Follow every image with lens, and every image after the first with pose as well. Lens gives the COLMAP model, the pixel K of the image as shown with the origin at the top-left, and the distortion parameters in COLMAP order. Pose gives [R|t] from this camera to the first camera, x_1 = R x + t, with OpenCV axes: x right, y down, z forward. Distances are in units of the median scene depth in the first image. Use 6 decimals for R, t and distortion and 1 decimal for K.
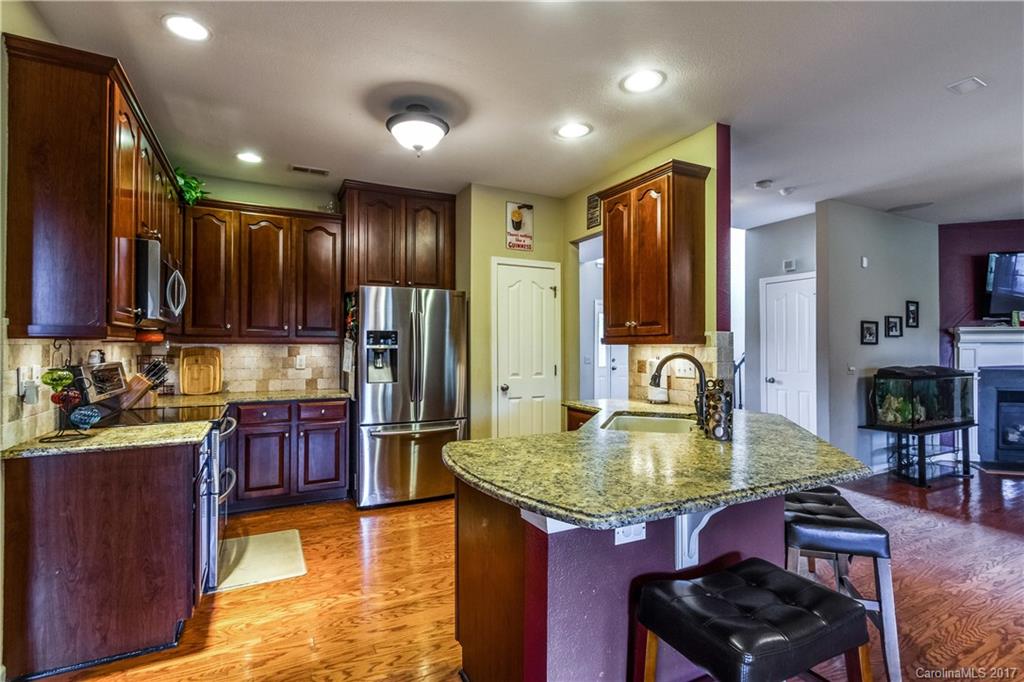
lens RADIAL K [[483.2, 0, 517.9], [0, 483.2, 345.3], [0, 0, 1]] dist [-0.001589, -0.000036]
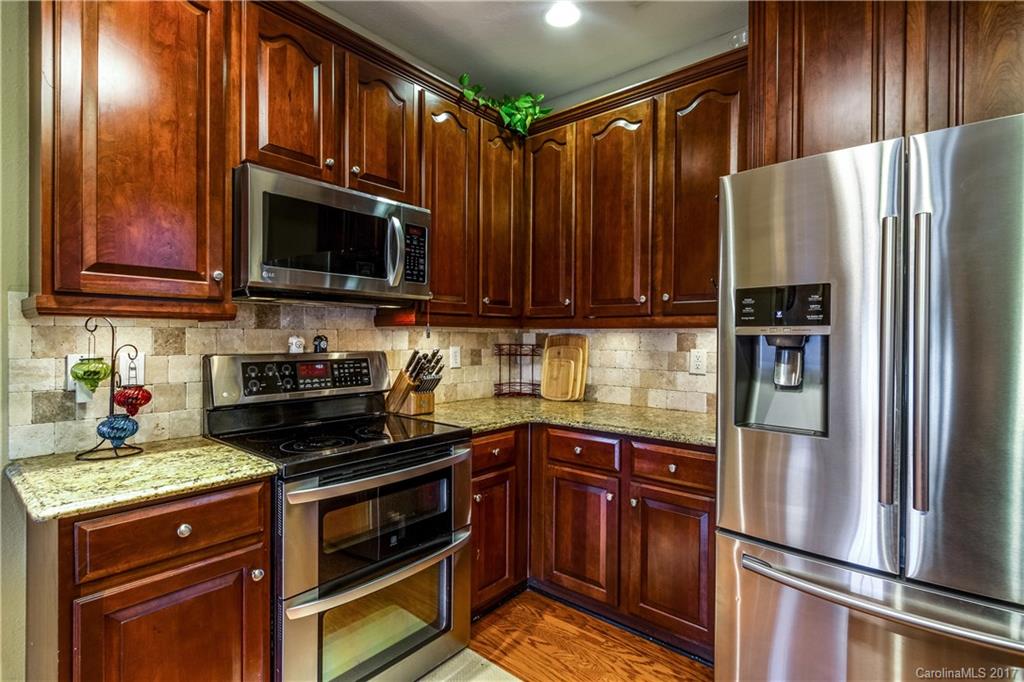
lens RADIAL K [[483.2, 0, 517.9], [0, 483.2, 345.3], [0, 0, 1]] dist [-0.001589, -0.000036]
pose [[0.378457, 0.017758, -0.925448, -0.021111], [-0.001630, 0.999827, 0.018519, 0.007137], [0.925617, -0.005501, 0.378421, 0.663877]]
